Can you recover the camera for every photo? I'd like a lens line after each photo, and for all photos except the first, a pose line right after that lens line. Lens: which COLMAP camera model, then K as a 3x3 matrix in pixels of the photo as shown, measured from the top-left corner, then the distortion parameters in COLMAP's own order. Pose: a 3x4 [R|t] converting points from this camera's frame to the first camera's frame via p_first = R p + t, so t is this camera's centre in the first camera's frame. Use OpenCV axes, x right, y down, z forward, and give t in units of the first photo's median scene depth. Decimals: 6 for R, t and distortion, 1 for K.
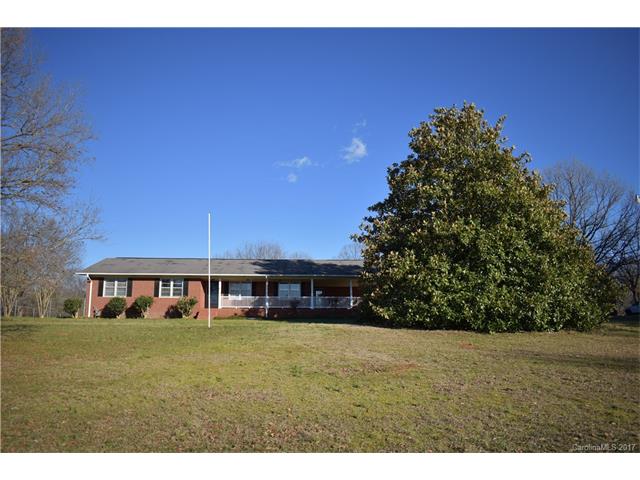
lens RADIAL K [[505.6, 0, 320.0], [0, 505.6, 240.0], [0, 0, 1]] dist [-0.093211, 0.007281]
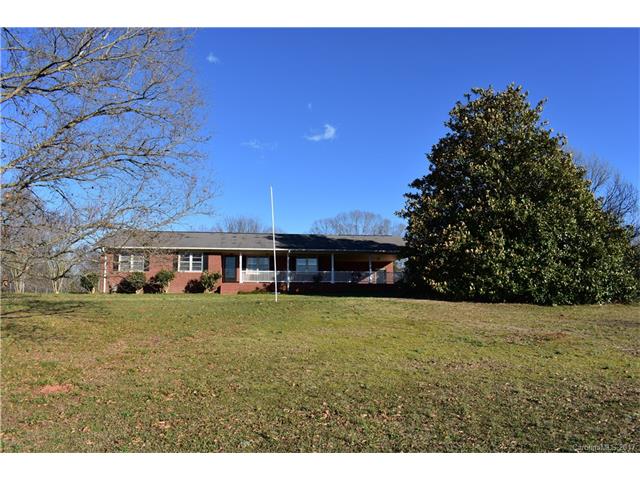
lens RADIAL K [[505.6, 0, 320.0], [0, 505.6, 240.0], [0, 0, 1]] dist [-0.093211, 0.007281]
pose [[0.994673, 0.009299, 0.102659, -0.151536], [-0.014318, 0.998732, 0.048258, 0.001864], [-0.102080, -0.049471, 0.993545, 0.004481]]
